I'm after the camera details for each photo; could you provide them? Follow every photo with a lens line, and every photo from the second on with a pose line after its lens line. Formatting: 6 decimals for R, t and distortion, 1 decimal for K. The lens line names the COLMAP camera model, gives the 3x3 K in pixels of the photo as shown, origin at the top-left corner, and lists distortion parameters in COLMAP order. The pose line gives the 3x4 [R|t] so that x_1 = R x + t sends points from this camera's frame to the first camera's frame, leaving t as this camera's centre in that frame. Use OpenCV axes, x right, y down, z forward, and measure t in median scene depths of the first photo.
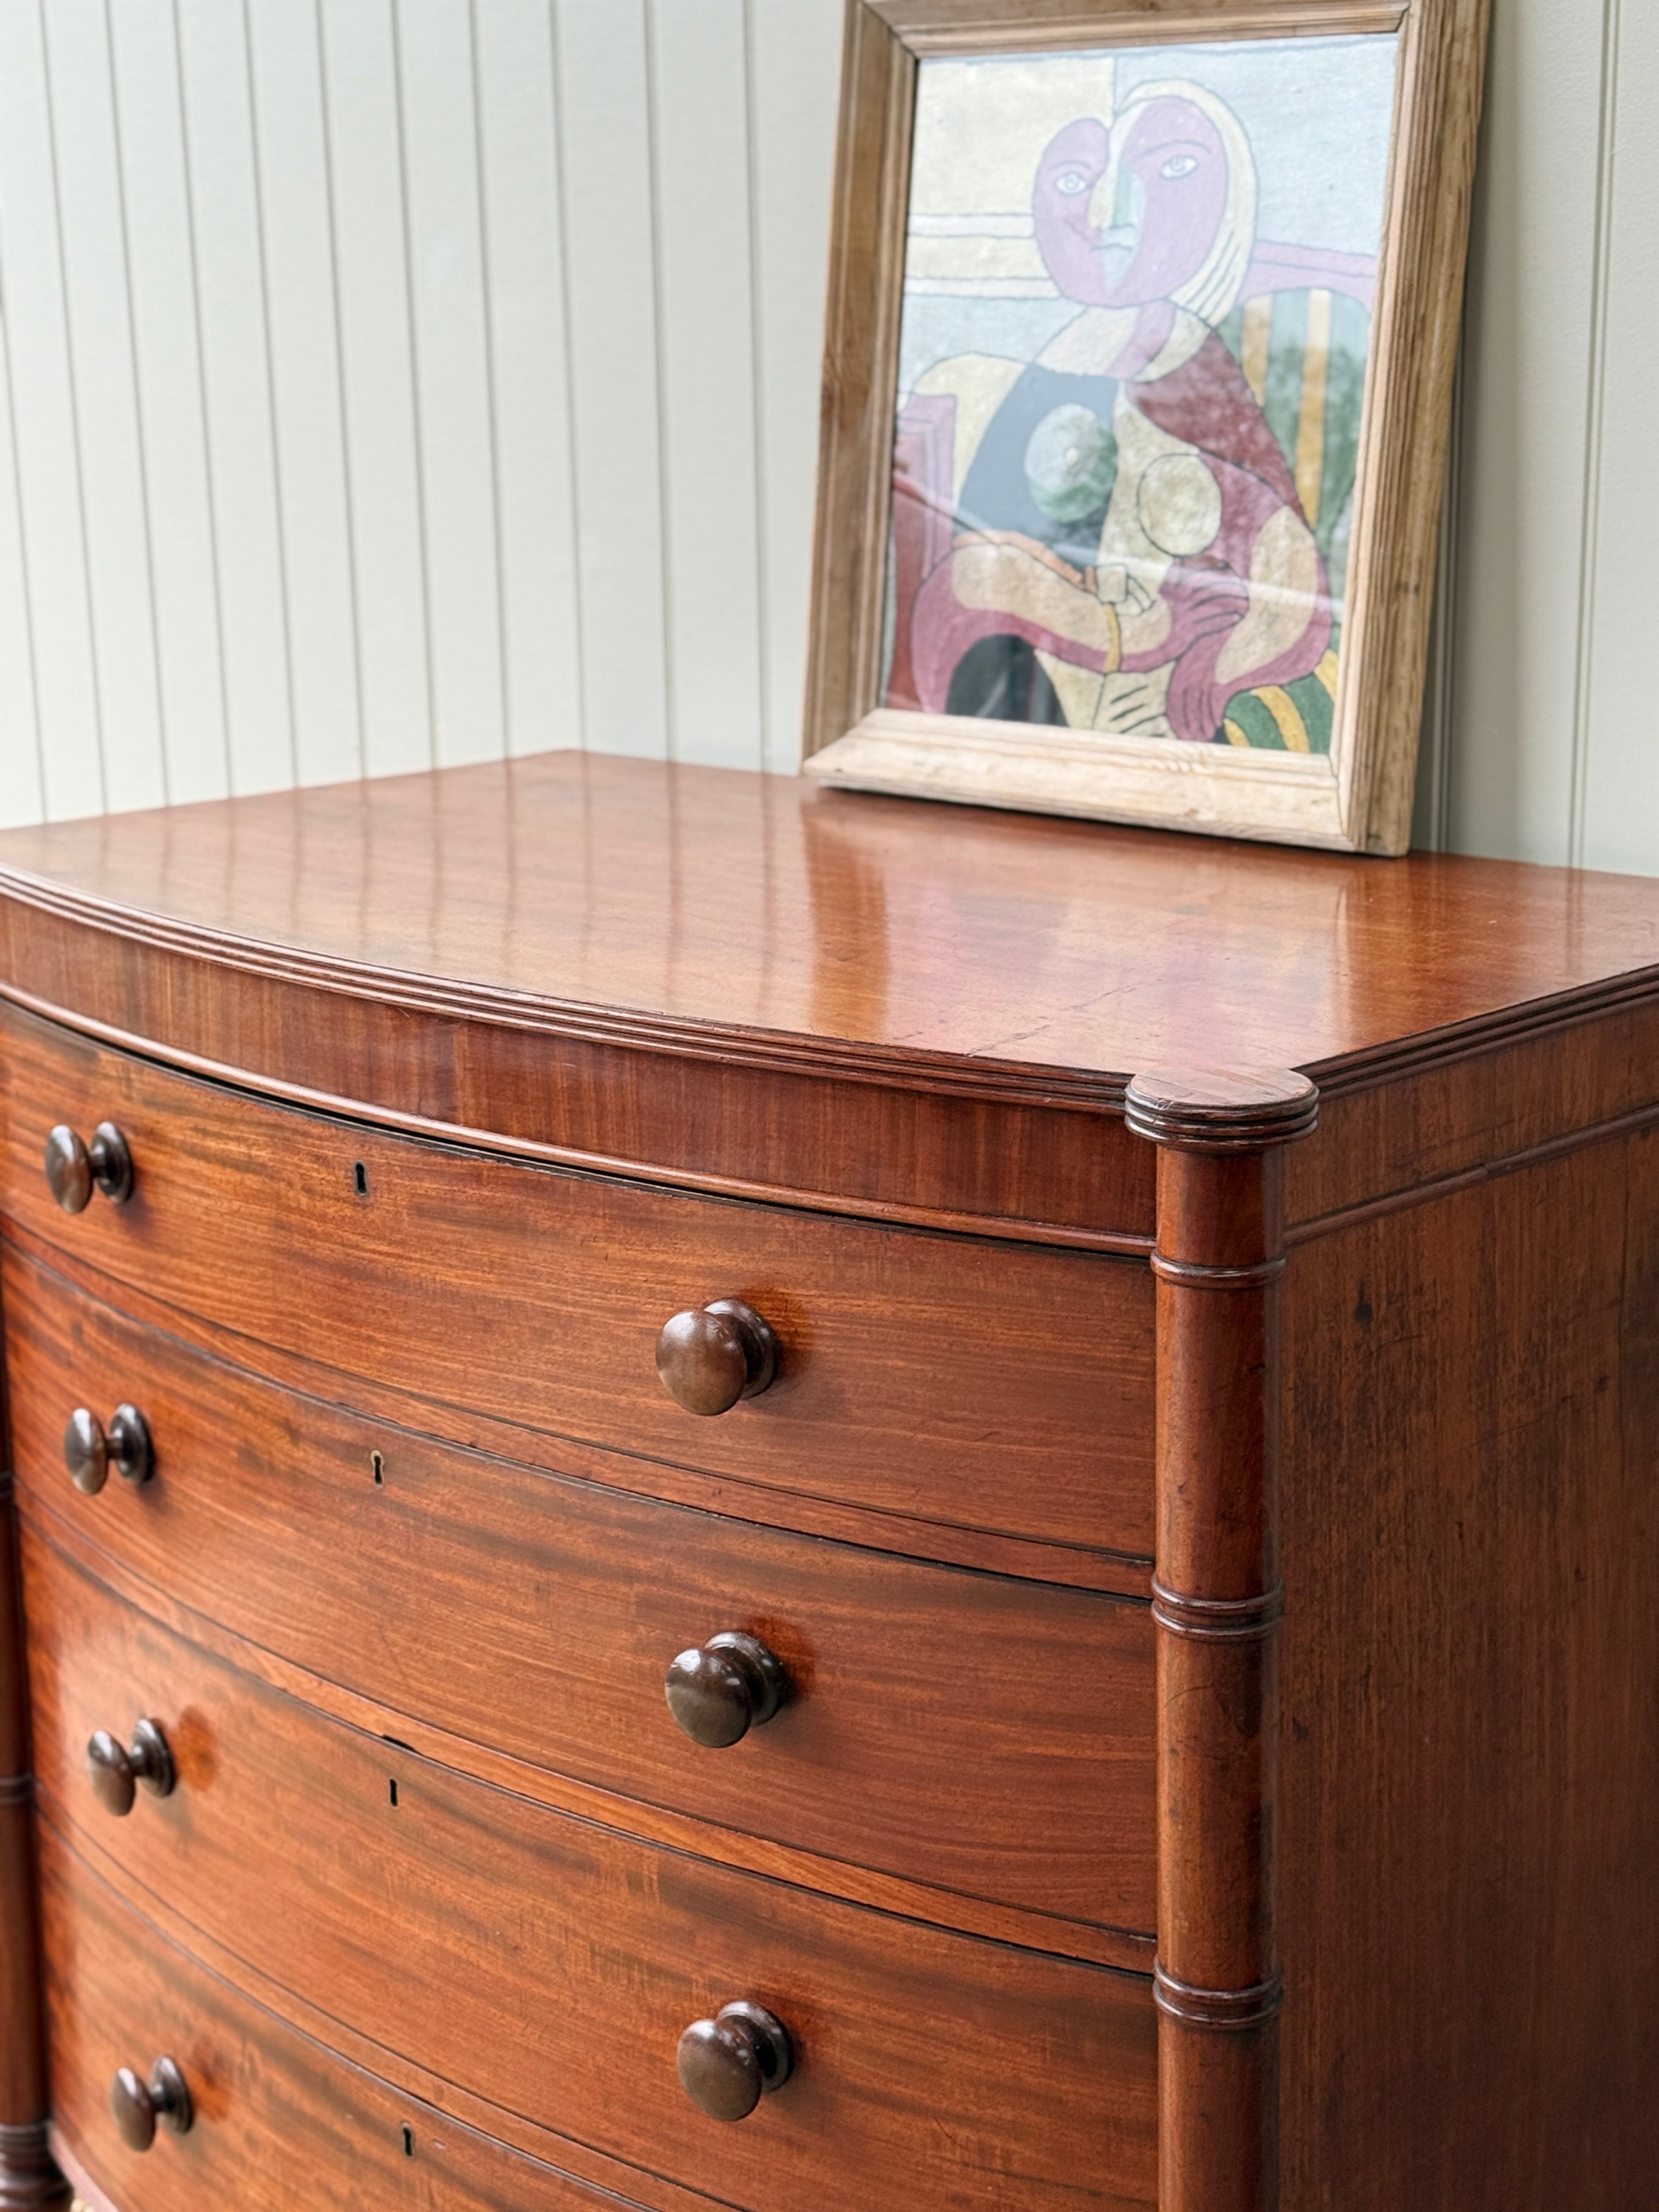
lens RADIAL K [[3545.0, 0, 787.1], [0, 3545.0, 1118.6], [0, 0, 1]] dist [0.127877, 0.000000]
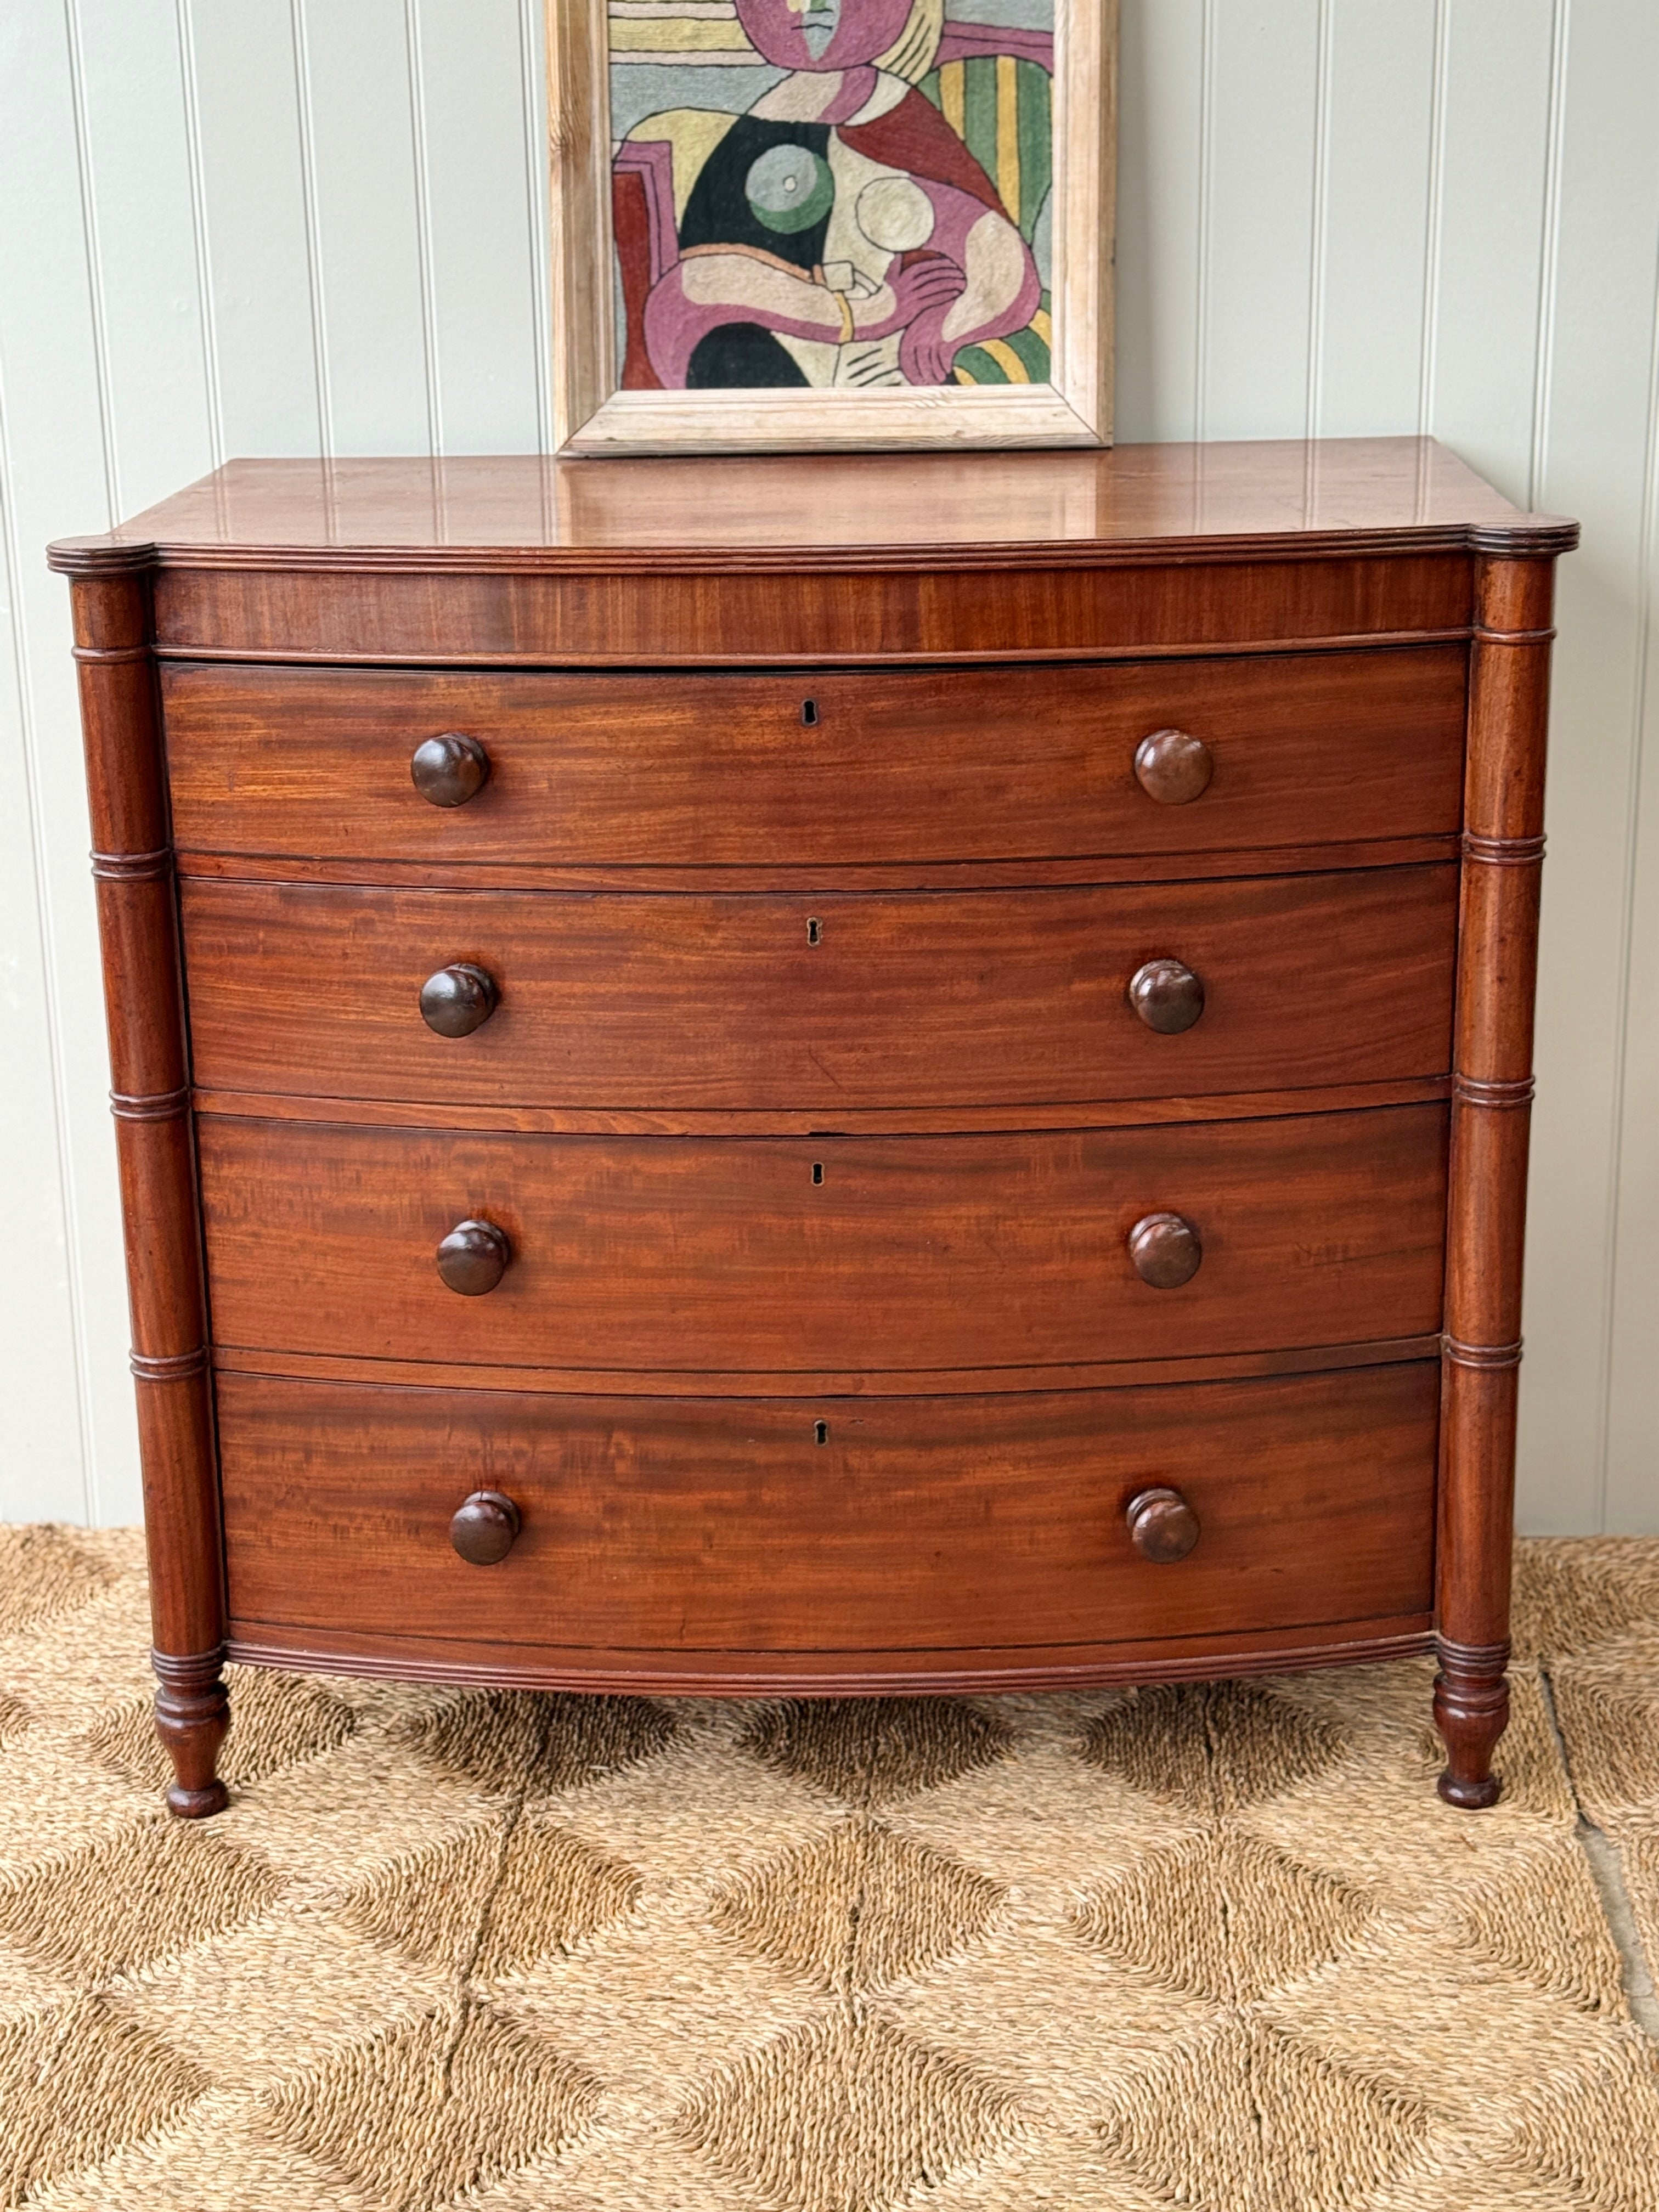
lens RADIAL K [[3545.0, 0, 830.5], [0, 3545.0, 1129.6], [0, 0, 1]] dist [0.127877, 0.000000]
pose [[0.723041, -0.196013, 0.662413, -0.986808], [0.168831, 0.979962, 0.105694, 0.029276], [-0.669856, 0.035415, 0.741646, -0.011125]]
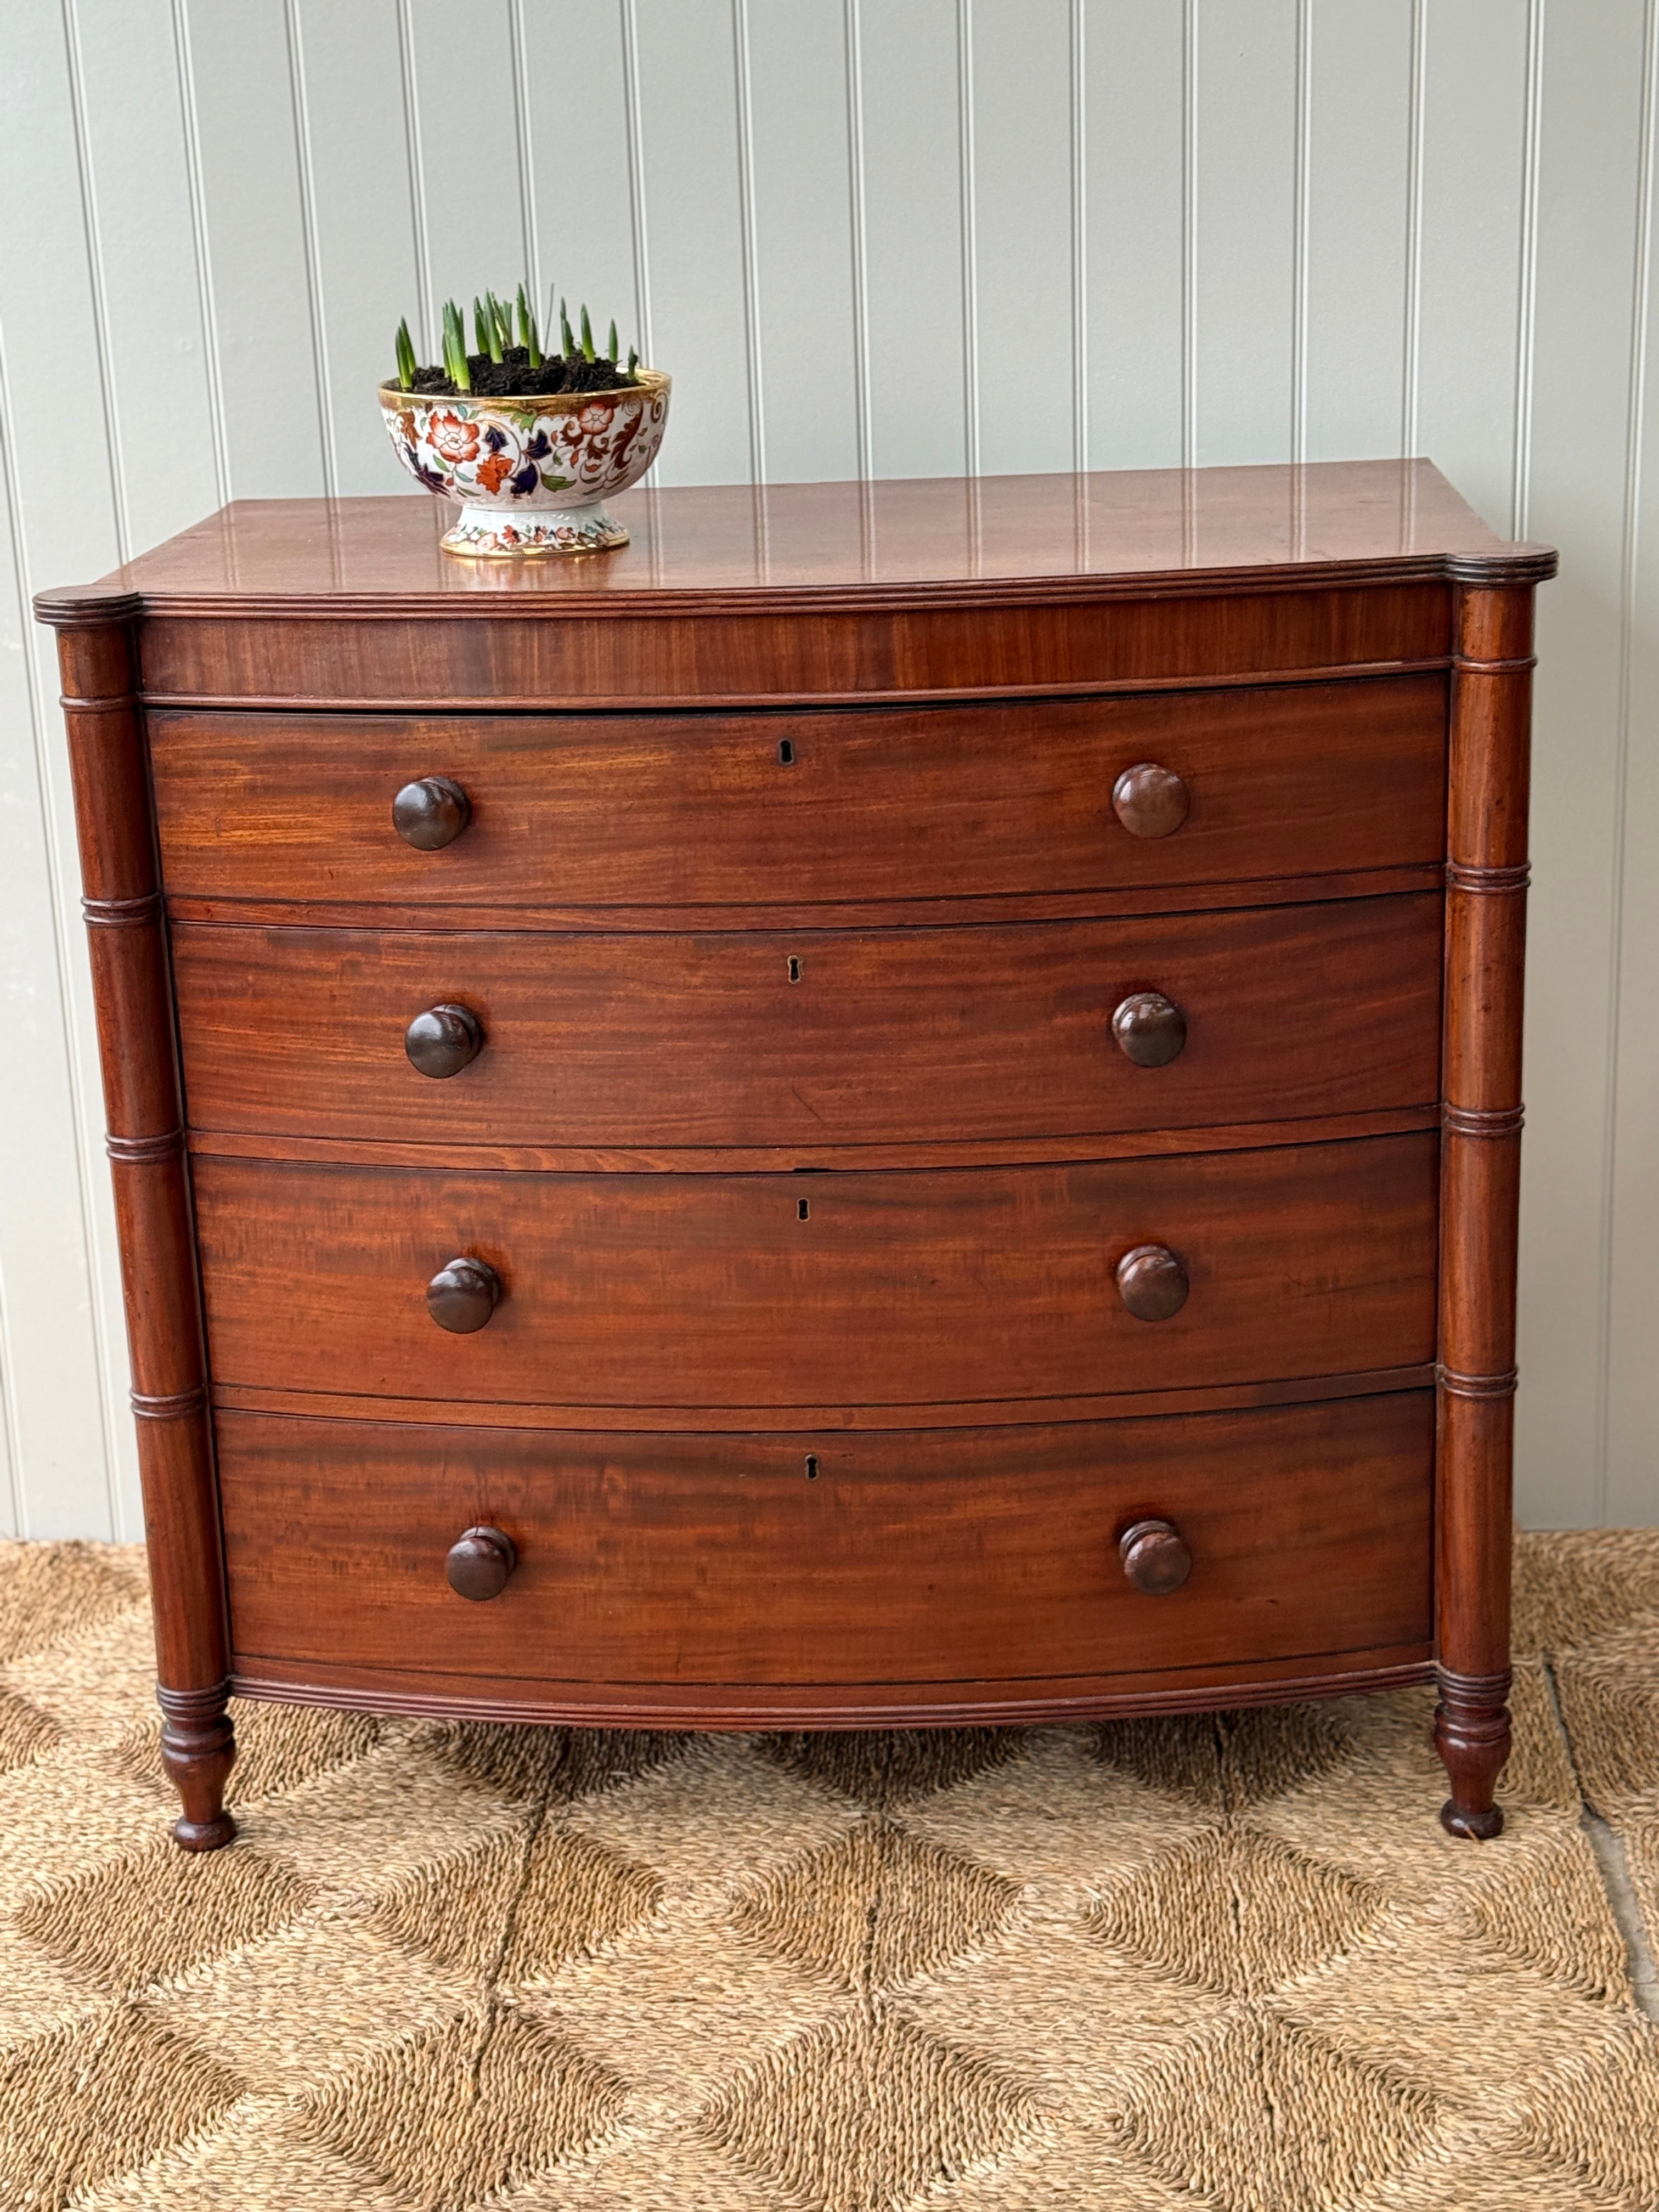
lens RADIAL K [[3545.0, 0, 802.6], [0, 3545.0, 1122.3], [0, 0, 1]] dist [0.127877, 0.000000]
pose [[0.744134, -0.202888, 0.636475, -0.955036], [0.182281, 0.978277, 0.098730, 0.021330], [-0.642680, 0.042549, 0.764952, -0.042710]]
